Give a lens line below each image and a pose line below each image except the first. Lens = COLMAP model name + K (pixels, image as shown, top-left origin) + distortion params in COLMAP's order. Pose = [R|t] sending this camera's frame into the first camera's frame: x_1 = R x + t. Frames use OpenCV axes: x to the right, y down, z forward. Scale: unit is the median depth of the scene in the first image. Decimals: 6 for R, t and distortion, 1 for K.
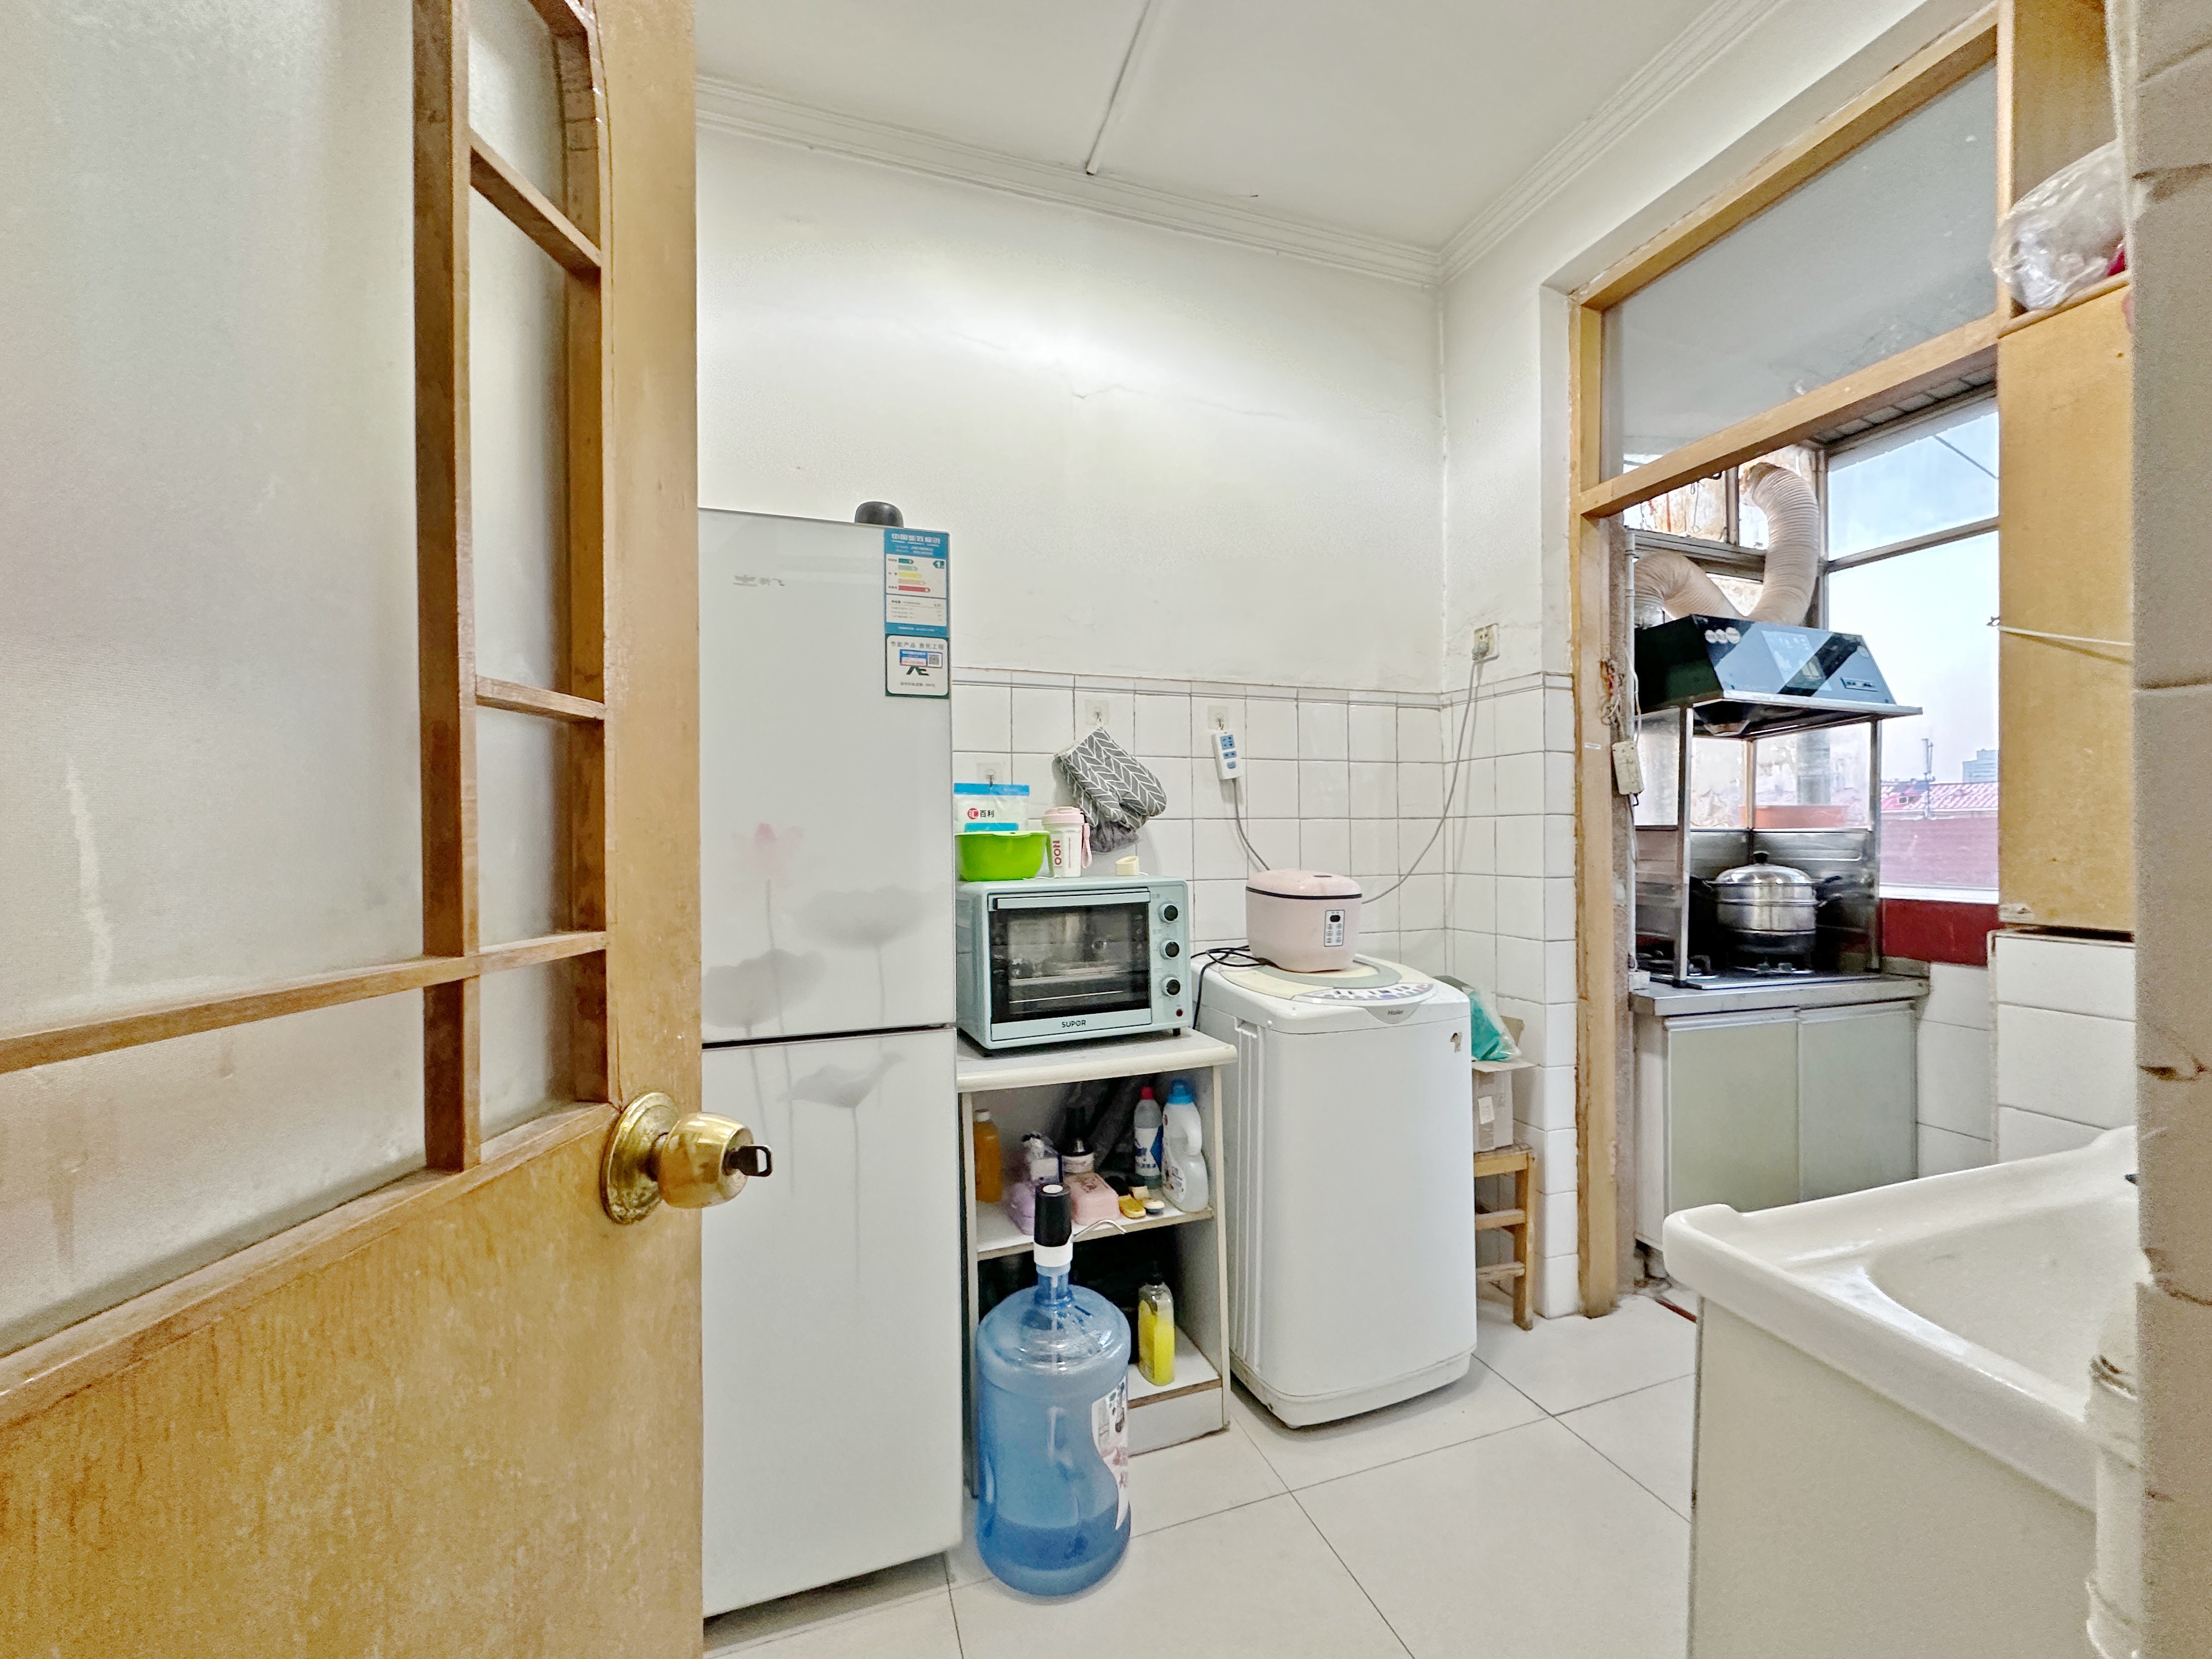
lens RADIAL K [[842.3, 0, 1101.1], [0, 842.3, 838.0], [0, 0, 1]] dist [0.000866, 0.000111]
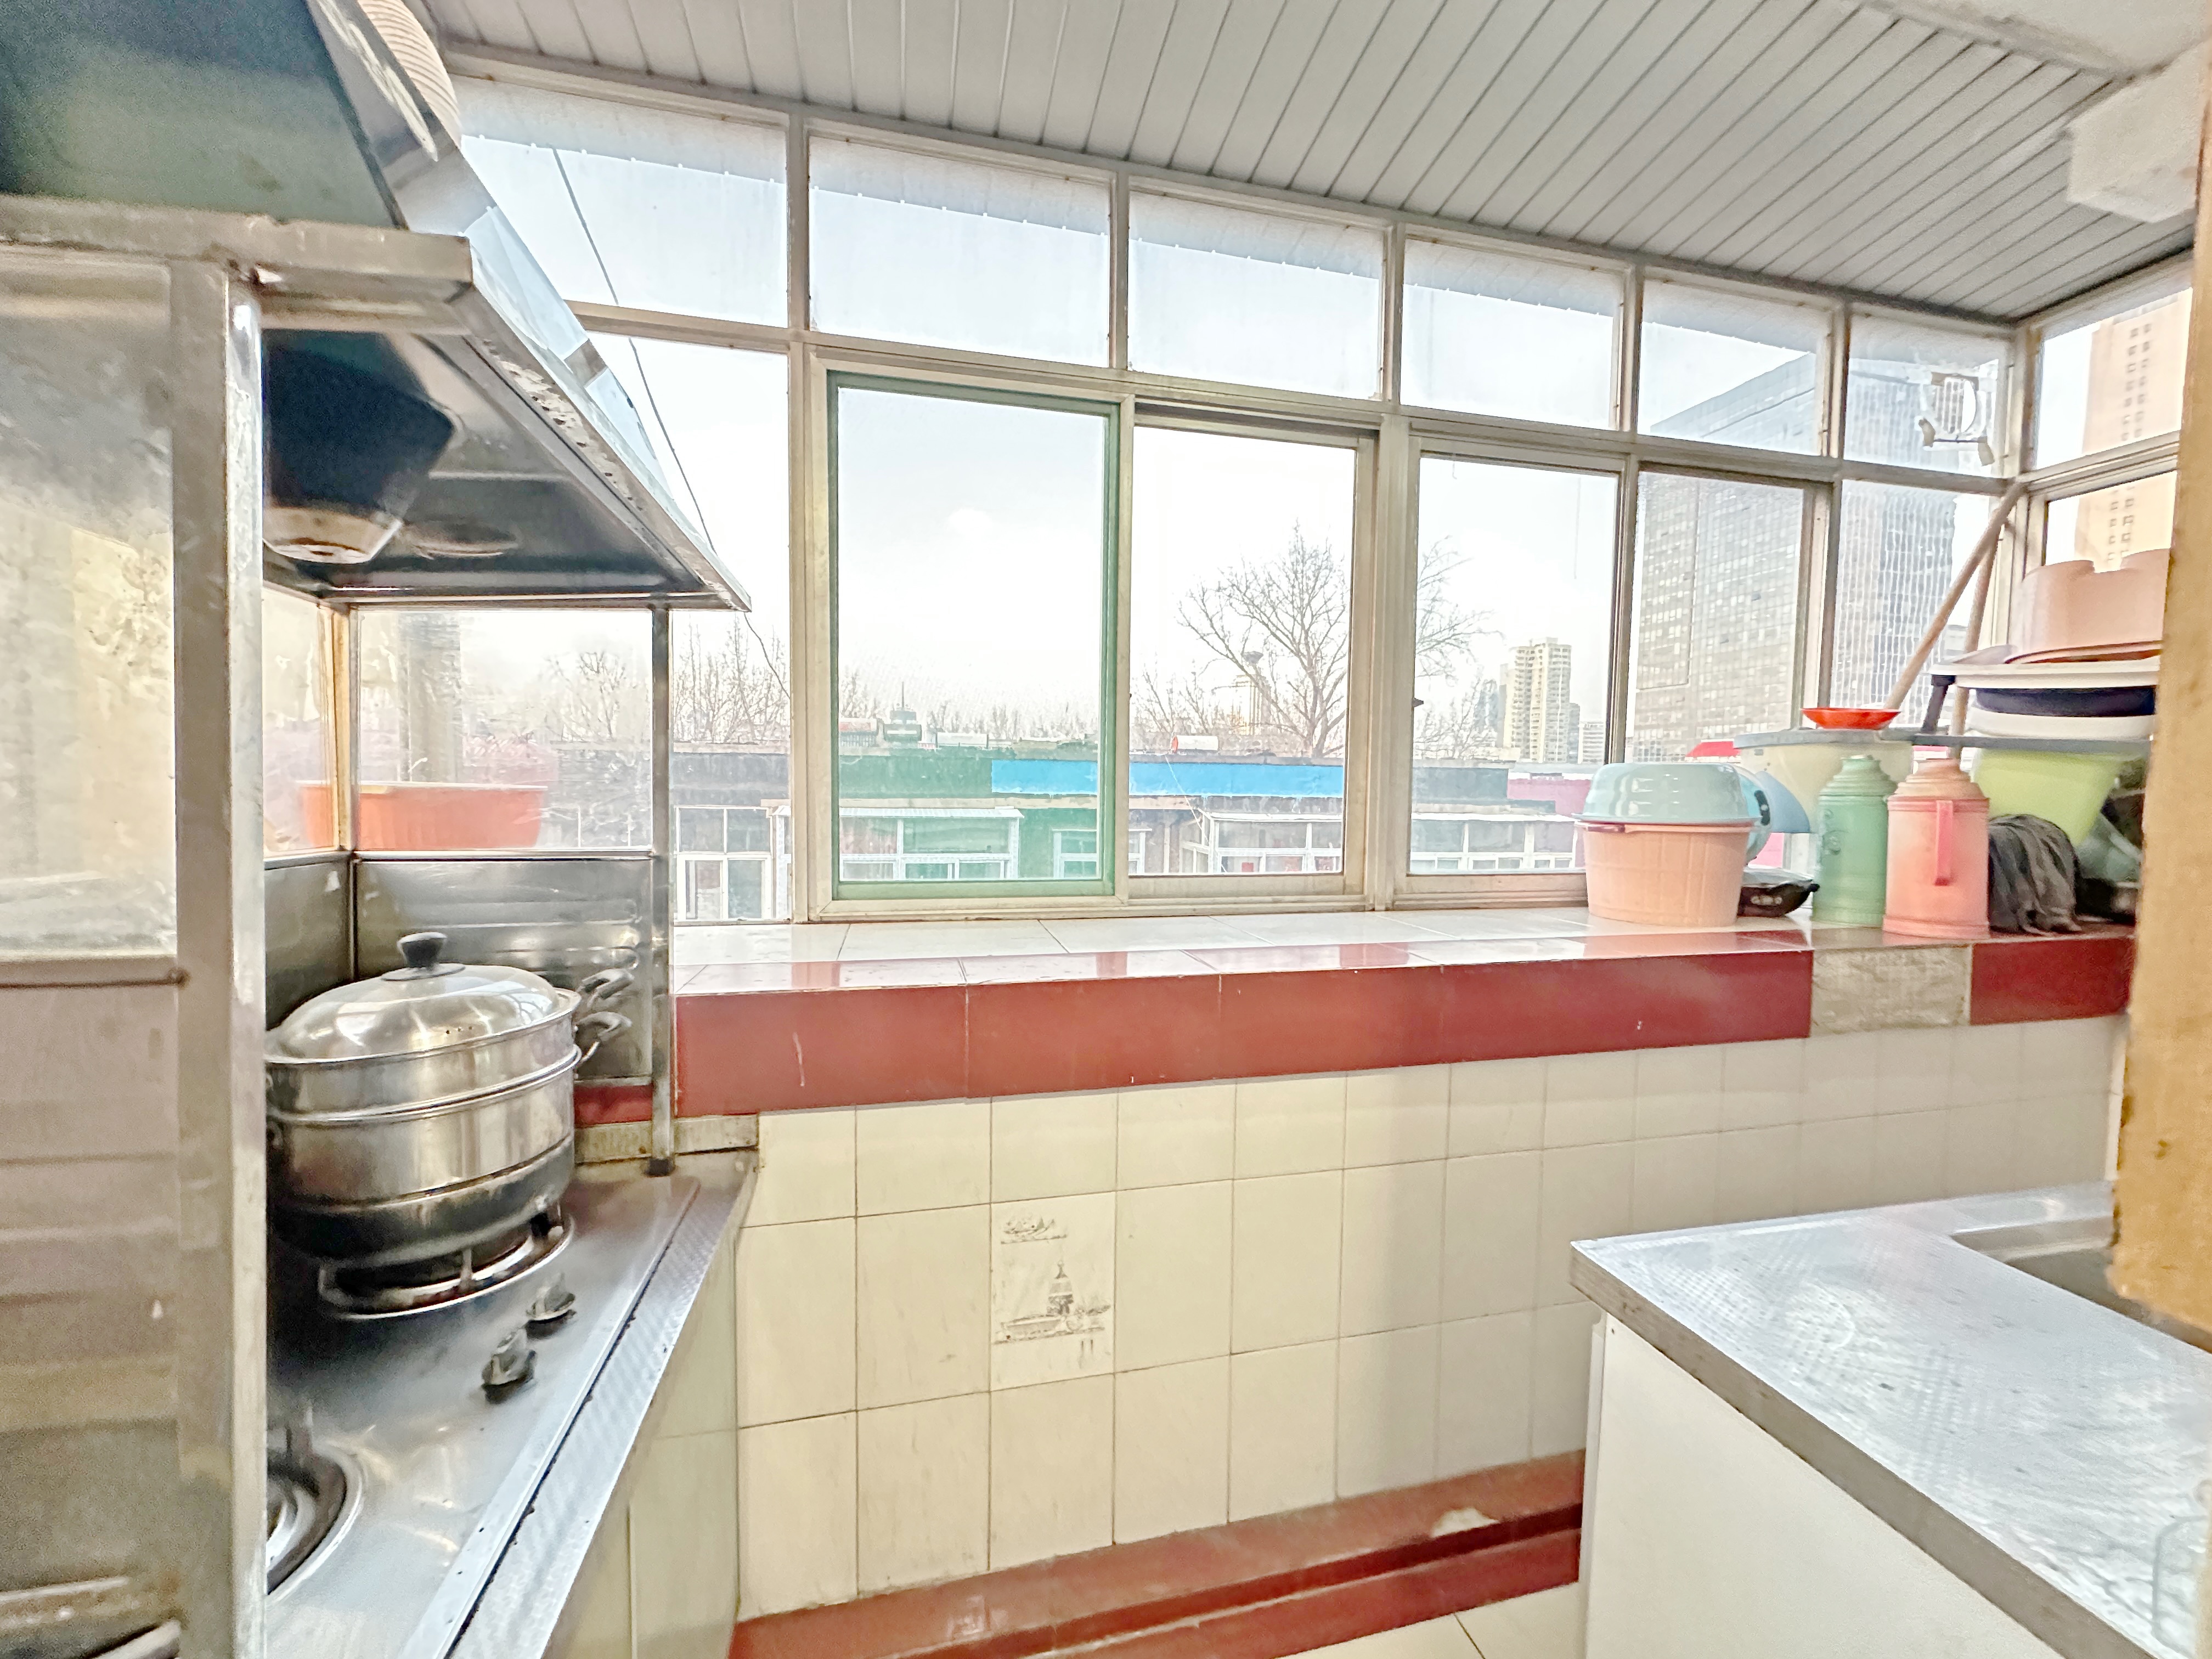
lens RADIAL K [[842.3, 0, 1101.1], [0, 842.3, 838.0], [0, 0, 1]] dist [0.000866, 0.000111]
pose [[0.116138, -0.044699, 0.992227, 0.498389], [0.006245, 0.999000, 0.044273, -0.037279], [-0.993213, 0.001055, 0.116301, 0.713089]]
